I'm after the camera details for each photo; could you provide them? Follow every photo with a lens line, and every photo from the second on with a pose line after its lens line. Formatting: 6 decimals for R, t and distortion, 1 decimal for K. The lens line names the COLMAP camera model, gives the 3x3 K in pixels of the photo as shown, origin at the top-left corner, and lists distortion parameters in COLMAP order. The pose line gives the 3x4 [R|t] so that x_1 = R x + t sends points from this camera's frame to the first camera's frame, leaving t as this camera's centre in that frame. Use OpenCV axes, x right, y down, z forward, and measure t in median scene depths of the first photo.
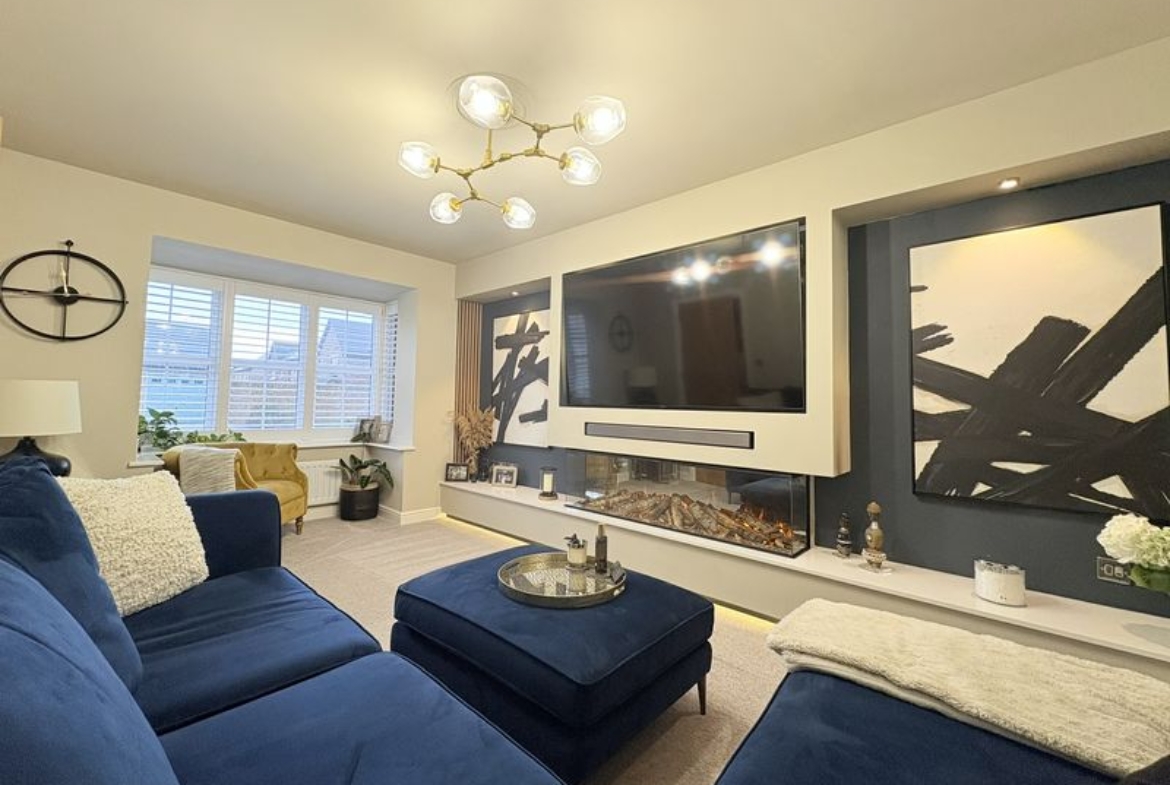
lens RADIAL K [[469.5, 0, 582.8], [0, 469.5, 385.4], [0, 0, 1]] dist [0.000974, -0.000453]
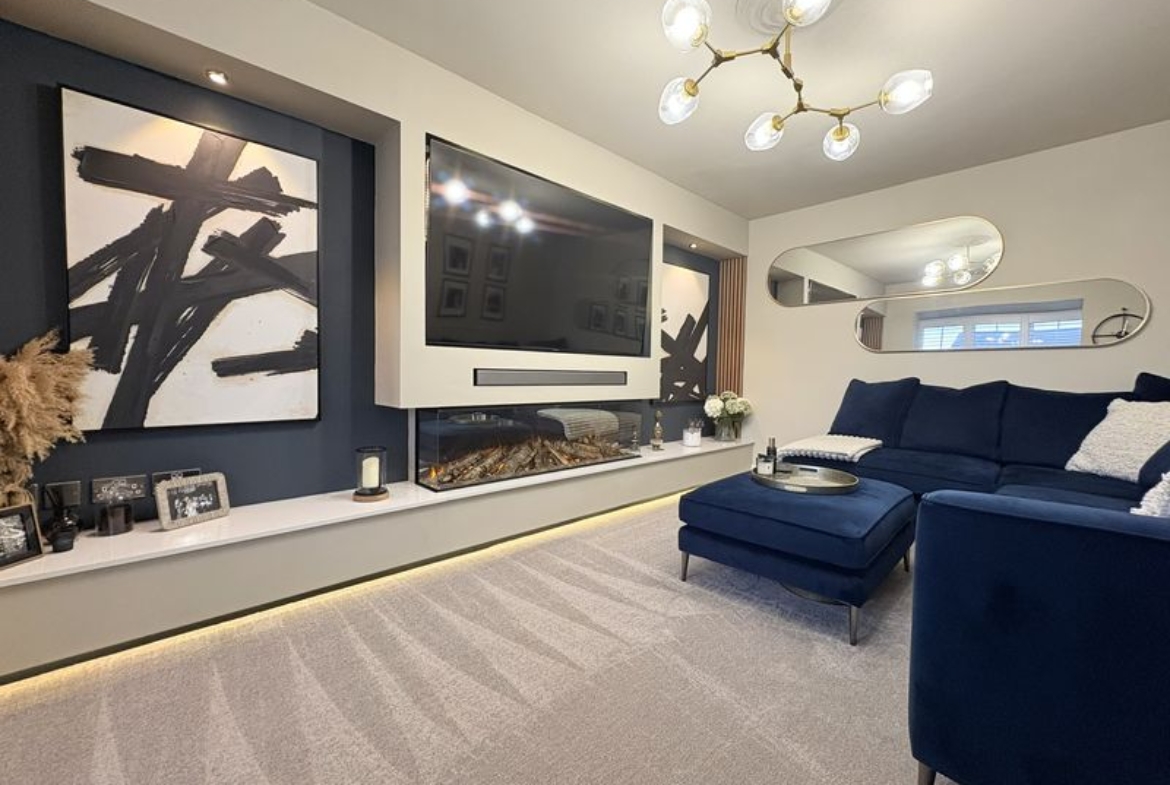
lens RADIAL K [[469.5, 0, 581.4], [0, 469.5, 394.2], [0, 0, 1]] dist [0.000974, -0.000453]
pose [[0.077106, -0.065220, 0.994887, -0.577692], [-0.052996, 0.996179, 0.069412, 0.047027], [-0.995613, -0.058078, 0.073355, 0.625346]]
